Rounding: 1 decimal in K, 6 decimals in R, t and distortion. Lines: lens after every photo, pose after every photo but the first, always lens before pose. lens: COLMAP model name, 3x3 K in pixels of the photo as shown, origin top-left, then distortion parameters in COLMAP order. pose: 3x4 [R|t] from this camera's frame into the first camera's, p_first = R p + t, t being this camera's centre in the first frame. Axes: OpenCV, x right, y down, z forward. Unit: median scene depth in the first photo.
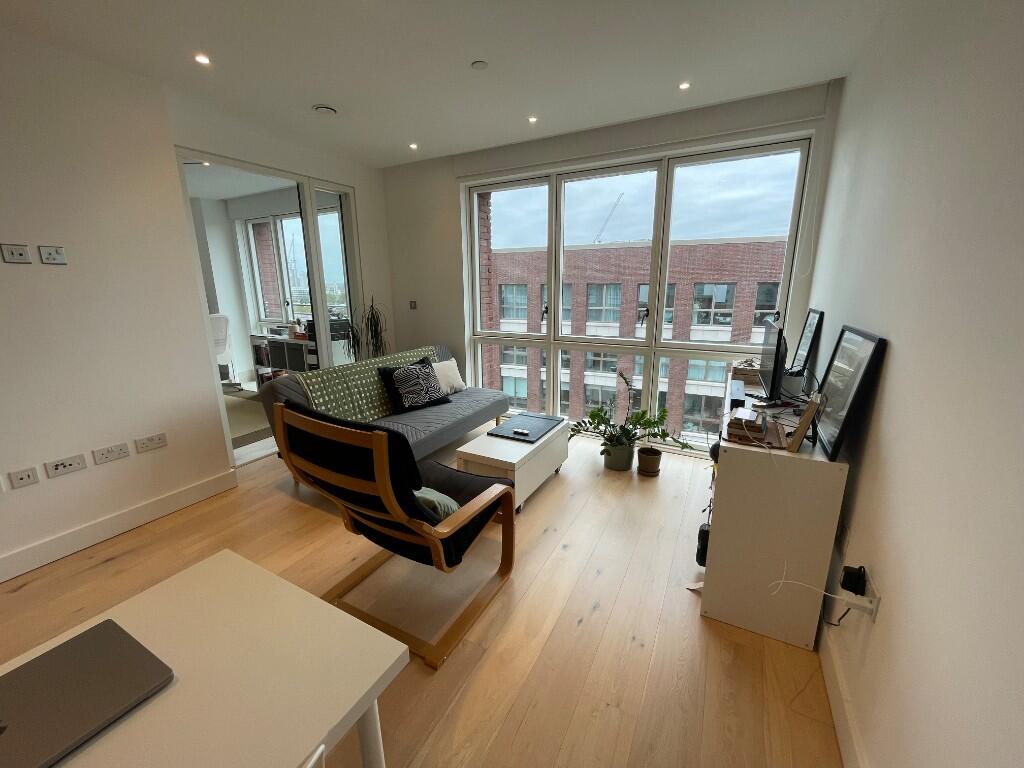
lens RADIAL K [[412.6, 0, 513.8], [0, 412.6, 380.5], [0, 0, 1]] dist [-0.004553, -0.000549]
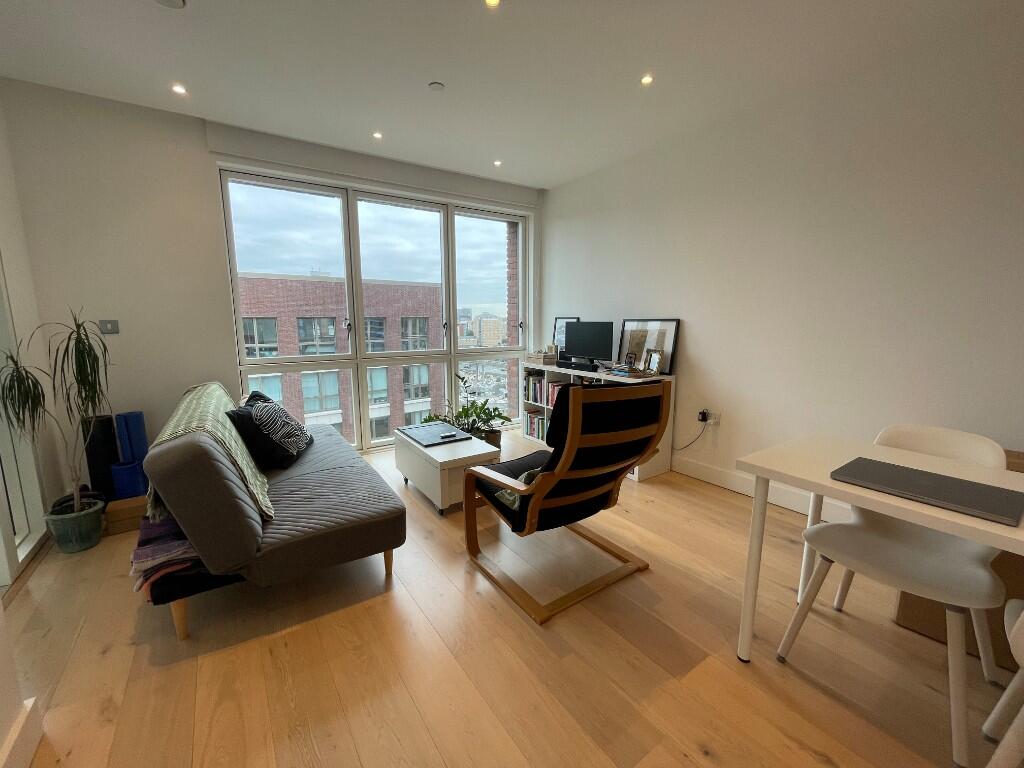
lens RADIAL K [[412.6, 0, 508.0], [0, 412.6, 384.4], [0, 0, 1]] dist [-0.004553, -0.000549]
pose [[0.460964, -0.131082, 0.877684, -3.849869], [0.200823, 0.978781, 0.040708, -0.061067], [-0.864397, 0.157494, 0.477508, 1.663024]]
